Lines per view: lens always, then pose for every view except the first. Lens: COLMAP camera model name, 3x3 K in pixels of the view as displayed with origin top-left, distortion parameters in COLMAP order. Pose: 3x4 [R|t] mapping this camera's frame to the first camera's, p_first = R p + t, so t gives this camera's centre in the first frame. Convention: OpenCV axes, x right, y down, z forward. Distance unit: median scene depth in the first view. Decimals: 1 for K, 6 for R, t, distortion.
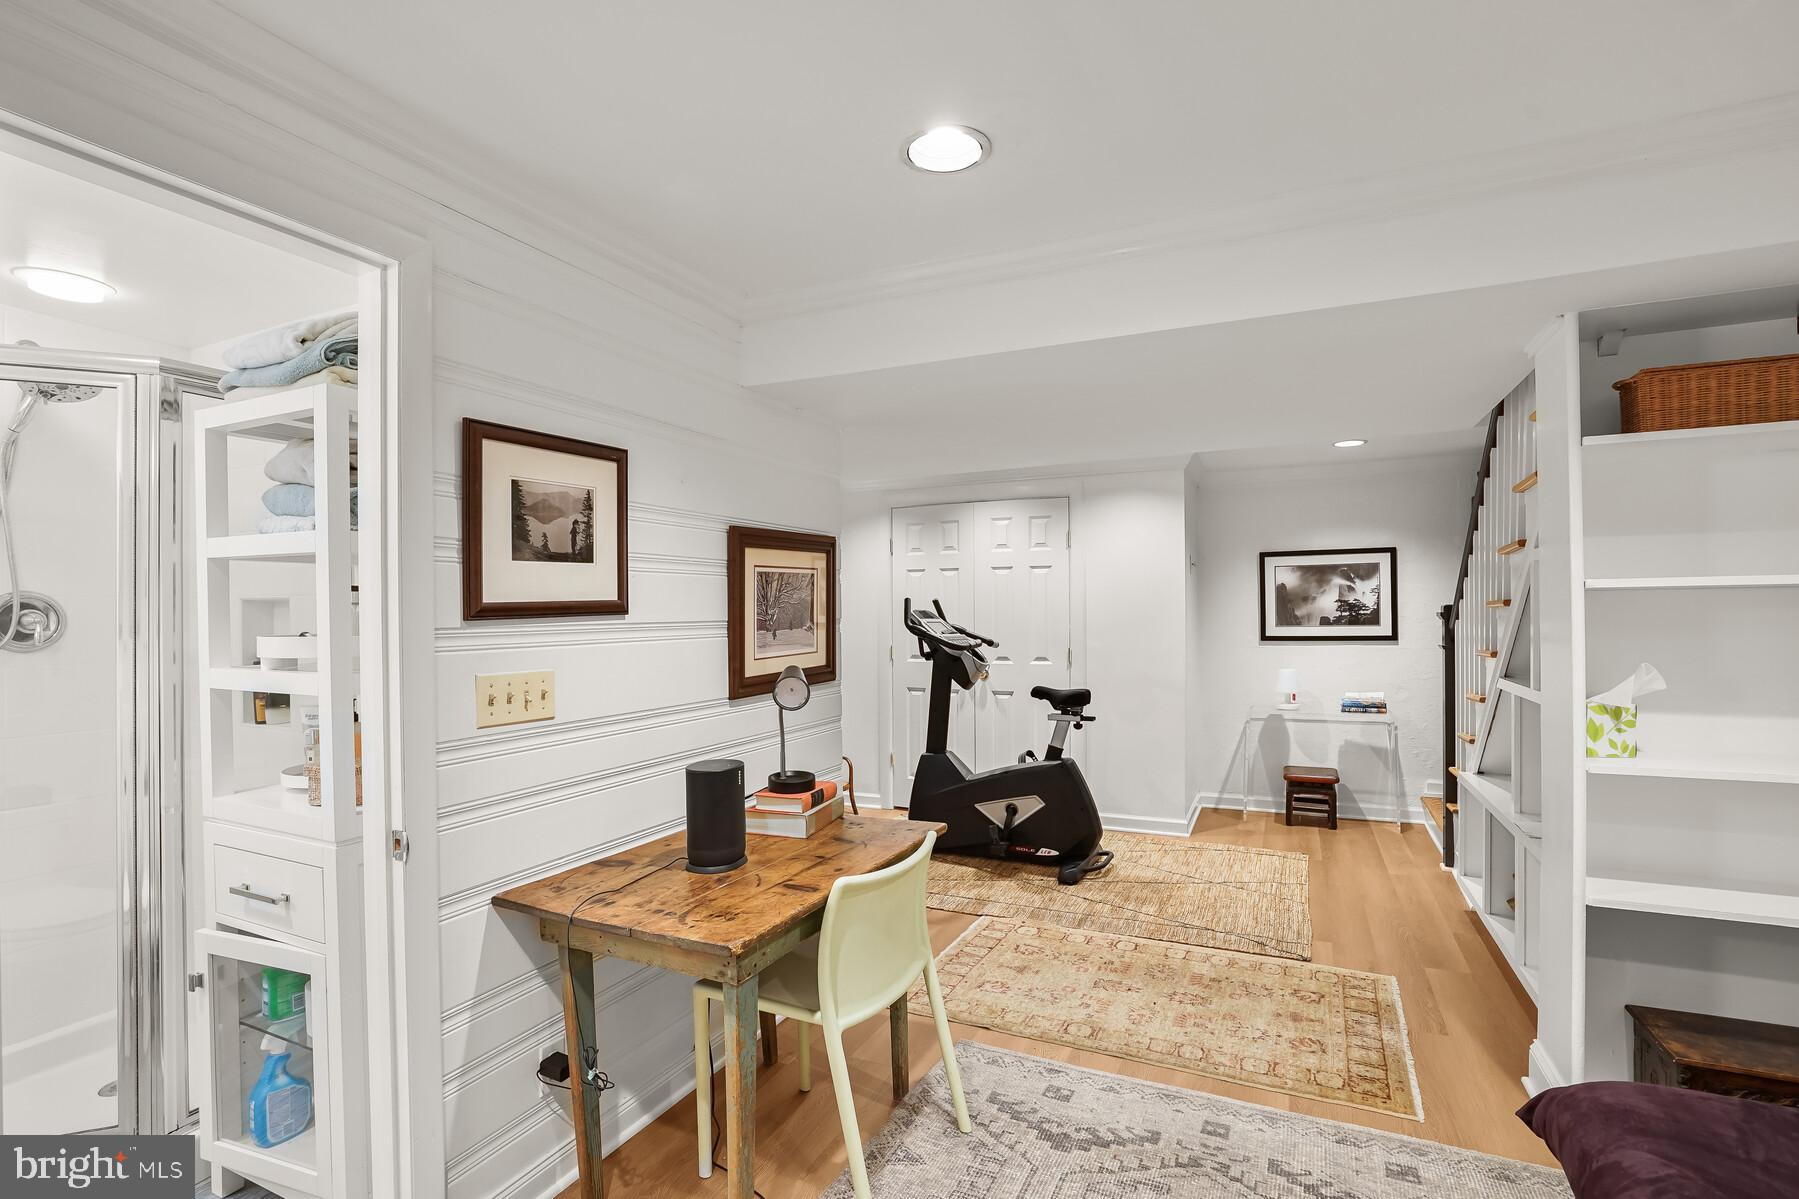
lens RADIAL K [[843.1, 0, 903.4], [0, 843.1, 607.5], [0, 0, 1]] dist [-0.044230, 0.010952]
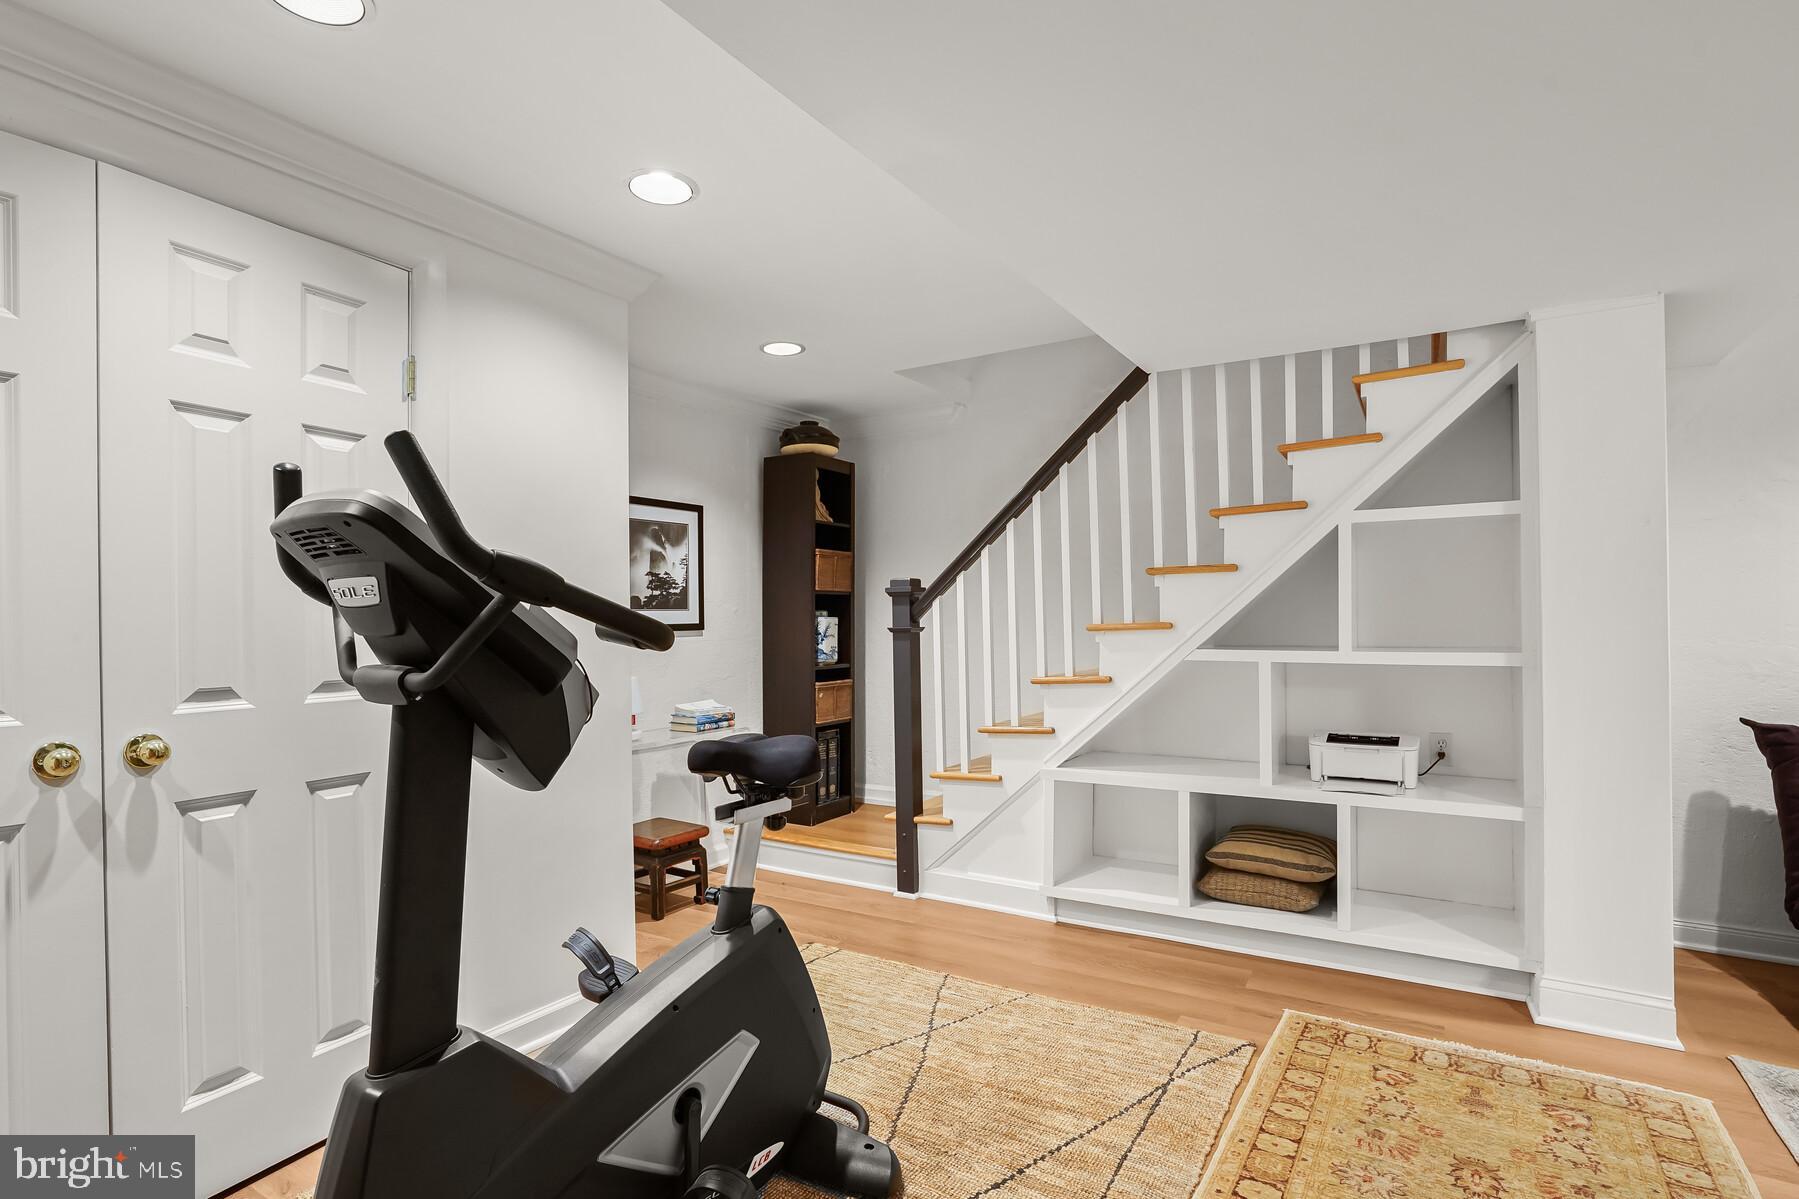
lens RADIAL K [[889.8, 0, 899.0], [0, 889.8, 611.9], [0, 0, 1]] dist [-0.025343, -0.000090]
pose [[0.115945, 0.014651, 0.993148, -0.187700], [0.001525, 0.999887, -0.014929, 0.035921], [-0.993254, 0.003245, 0.115910, 0.729296]]
